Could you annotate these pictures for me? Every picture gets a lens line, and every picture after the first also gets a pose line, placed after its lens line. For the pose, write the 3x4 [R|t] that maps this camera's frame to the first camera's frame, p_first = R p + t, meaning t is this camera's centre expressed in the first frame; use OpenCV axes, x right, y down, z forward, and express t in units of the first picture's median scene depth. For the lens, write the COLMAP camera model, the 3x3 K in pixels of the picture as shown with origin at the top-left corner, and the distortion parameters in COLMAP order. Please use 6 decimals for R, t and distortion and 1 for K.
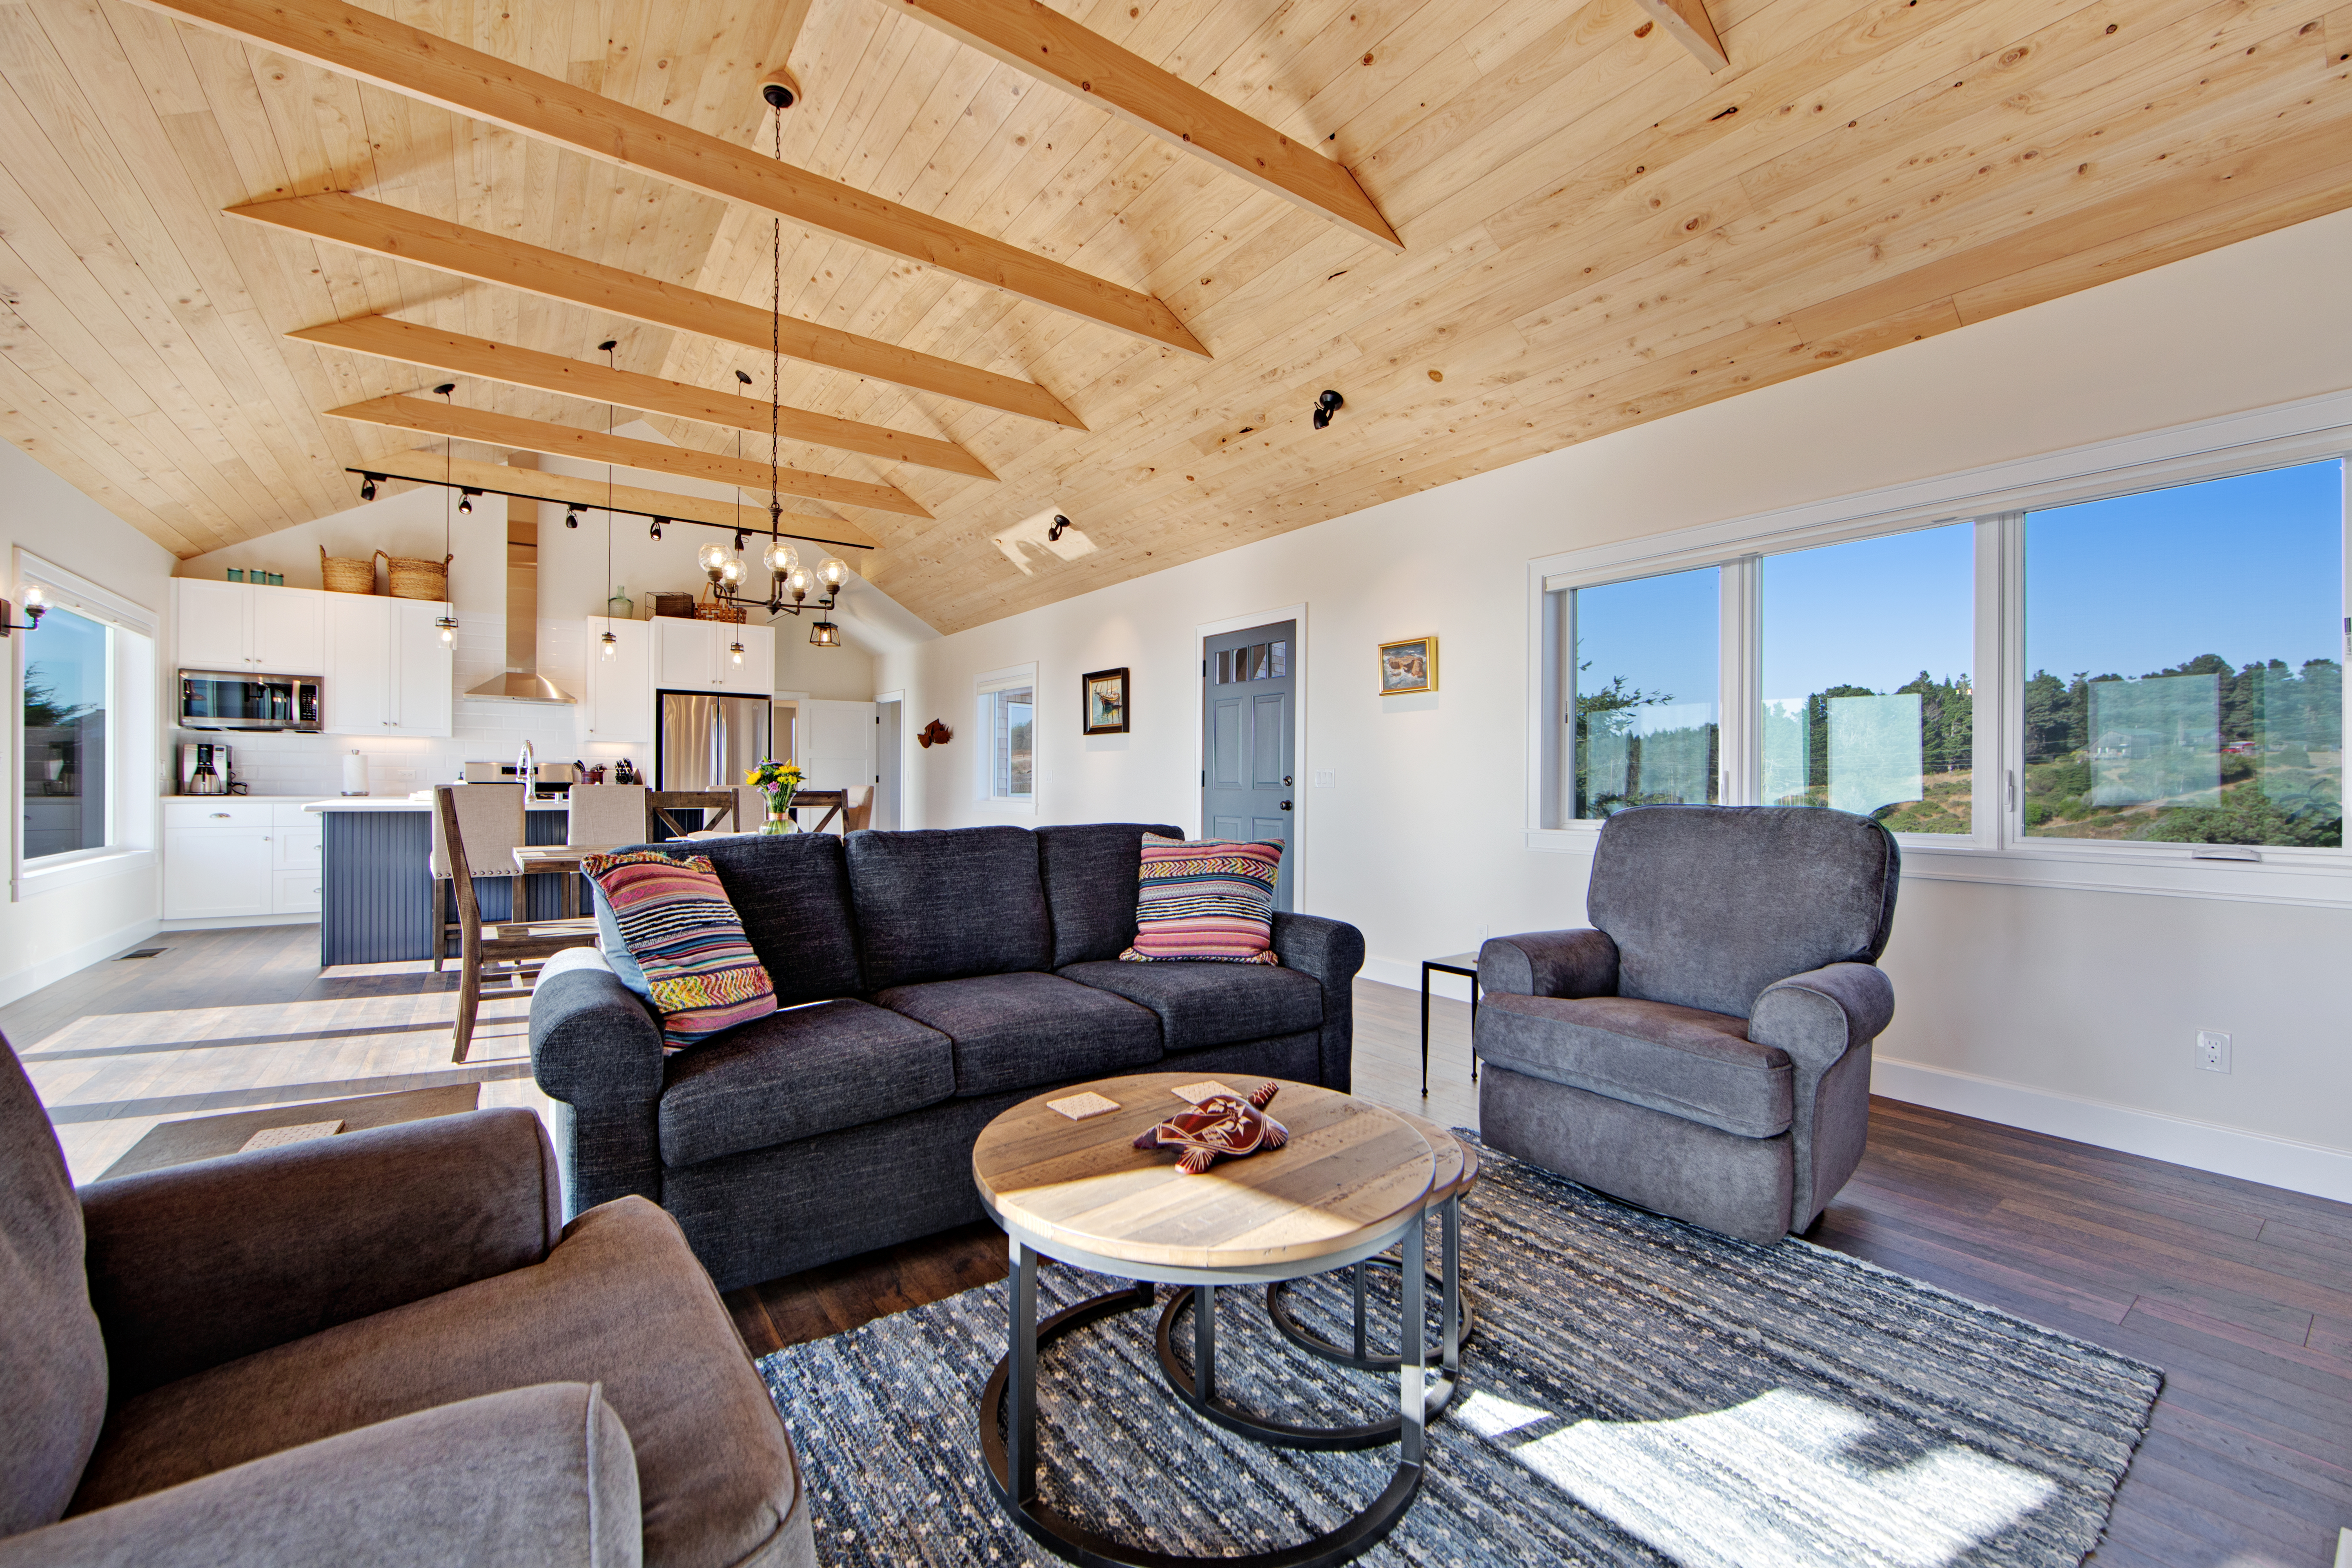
lens RADIAL K [[954.1, 0, 1169.8], [0, 954.1, 782.2], [0, 0, 1]] dist [-0.002395, -0.000098]
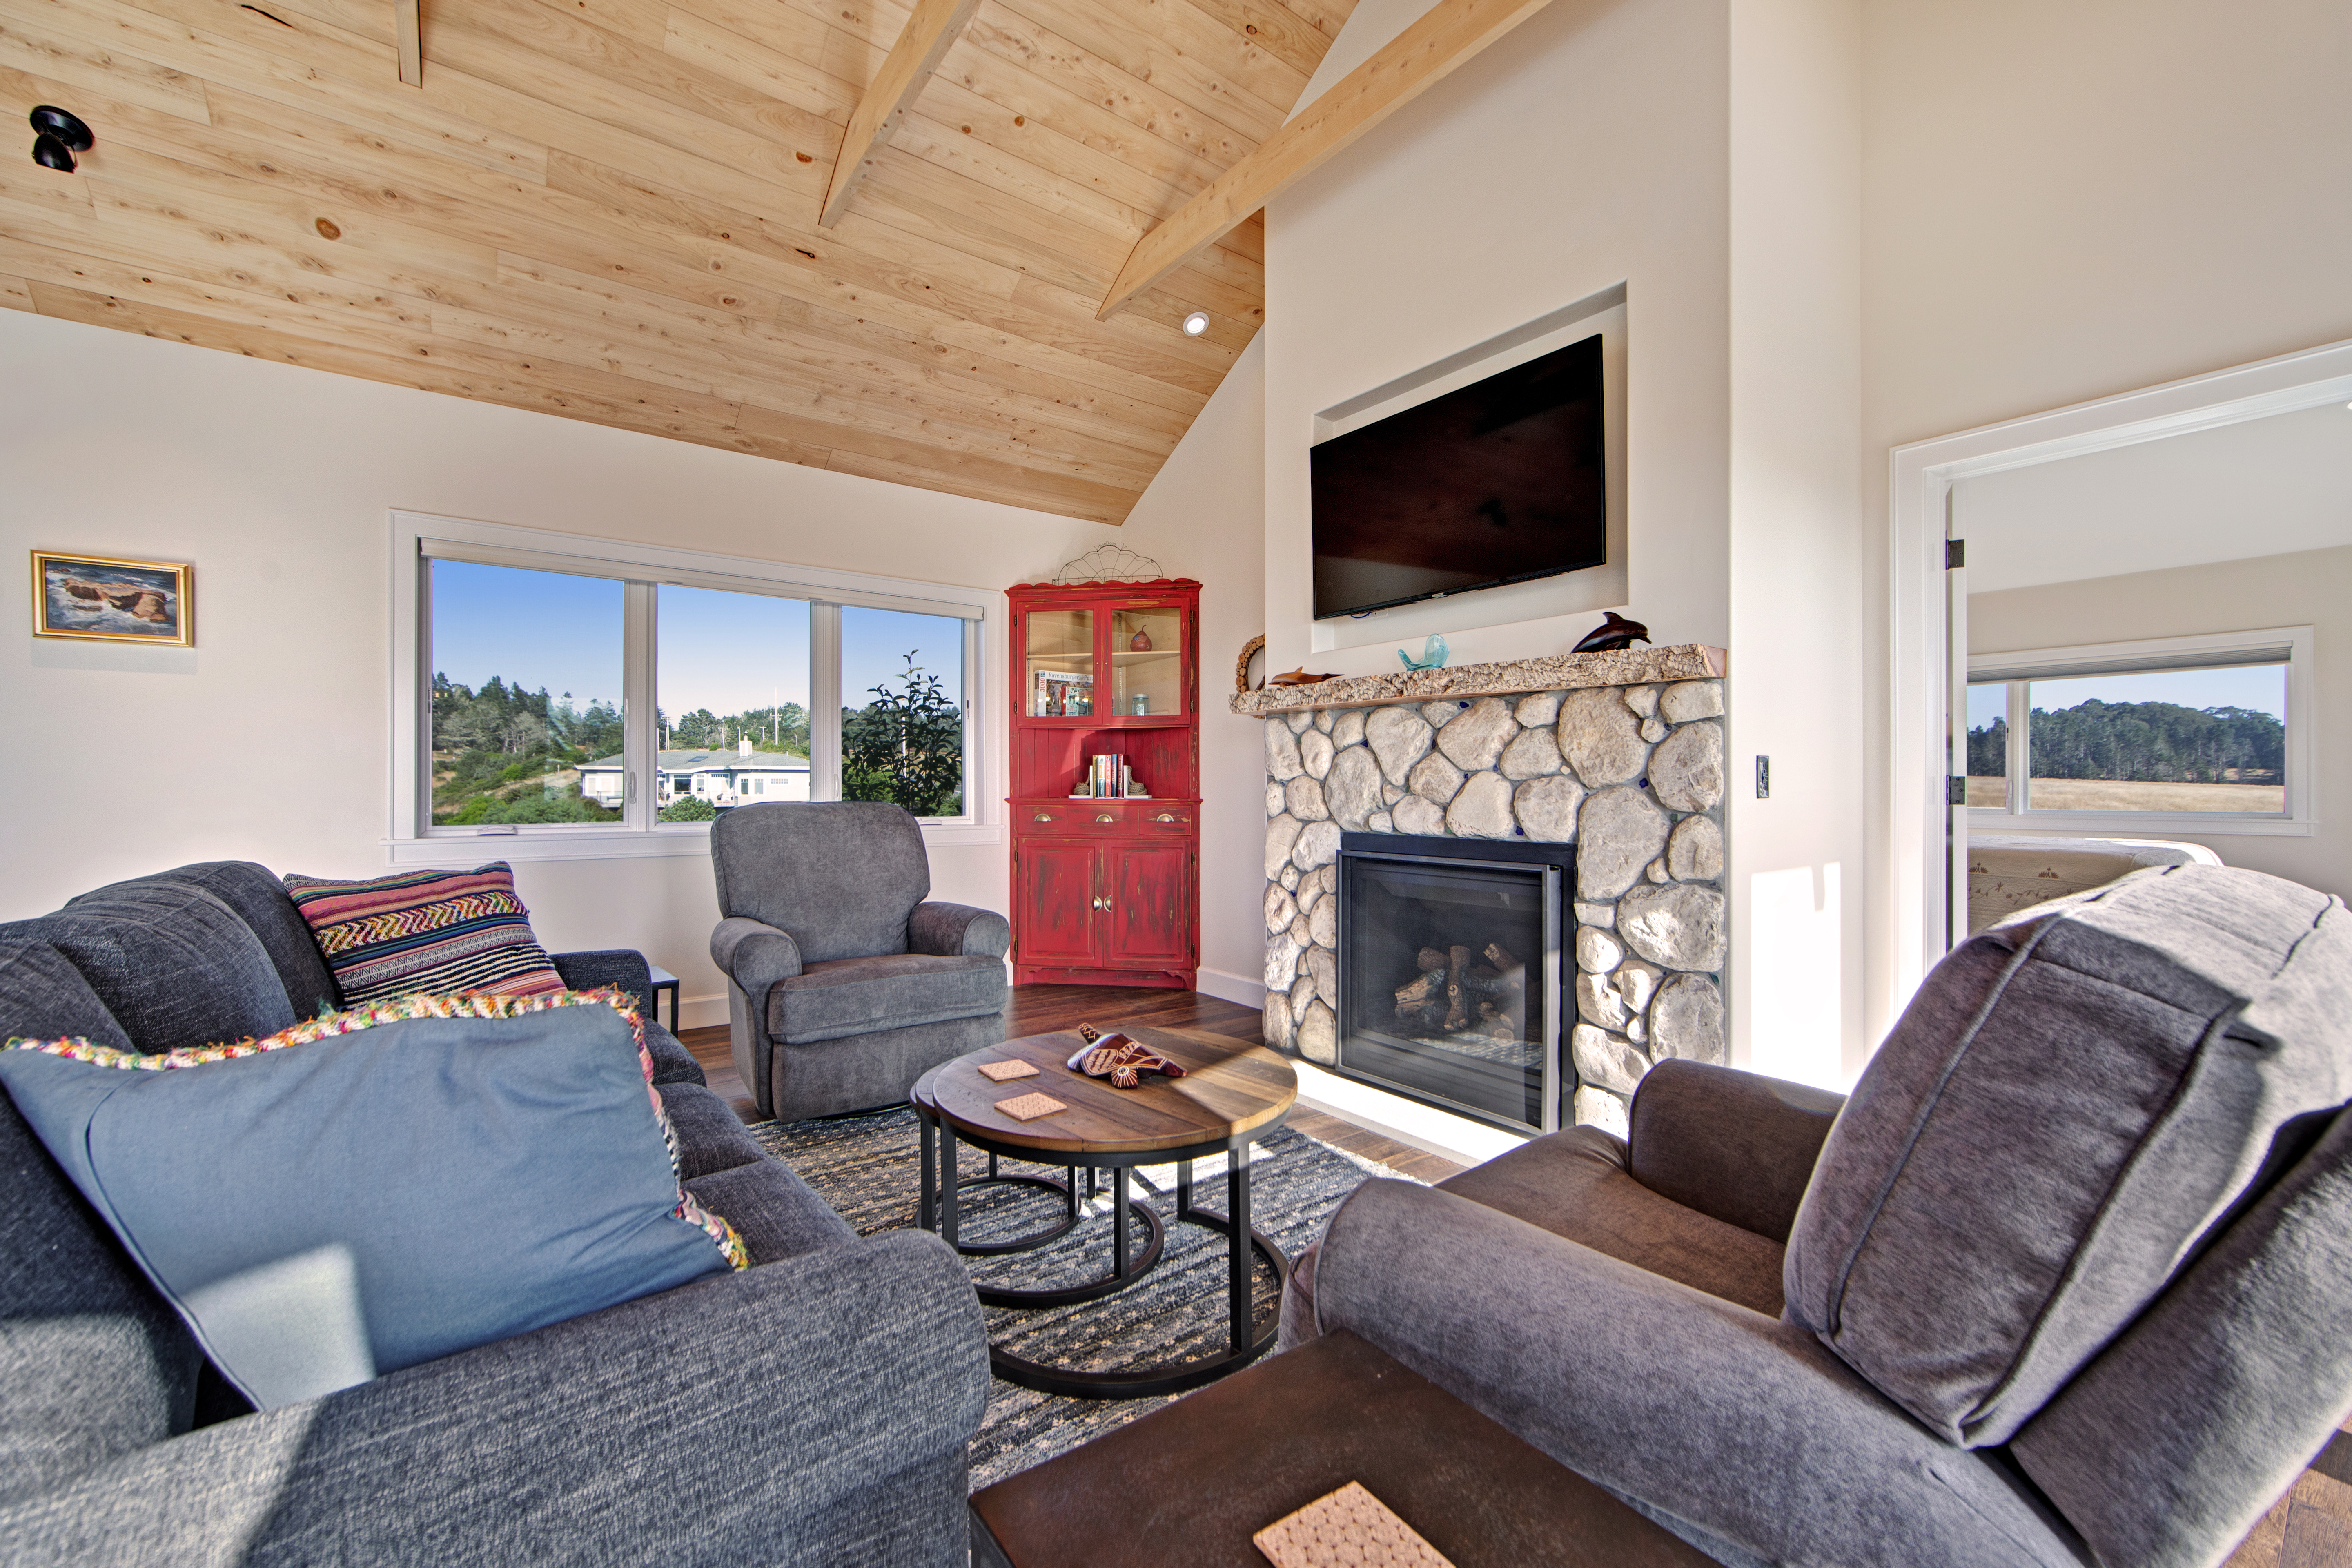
lens RADIAL K [[954.1, 0, 1171.5], [0, 954.1, 785.1], [0, 0, 1]] dist [-0.002395, -0.000098]
pose [[-0.026288, -0.010943, 0.999595, -0.662083], [-0.003096, 0.999936, 0.010865, -0.013252], [-0.999650, -0.002809, -0.026320, 0.519826]]
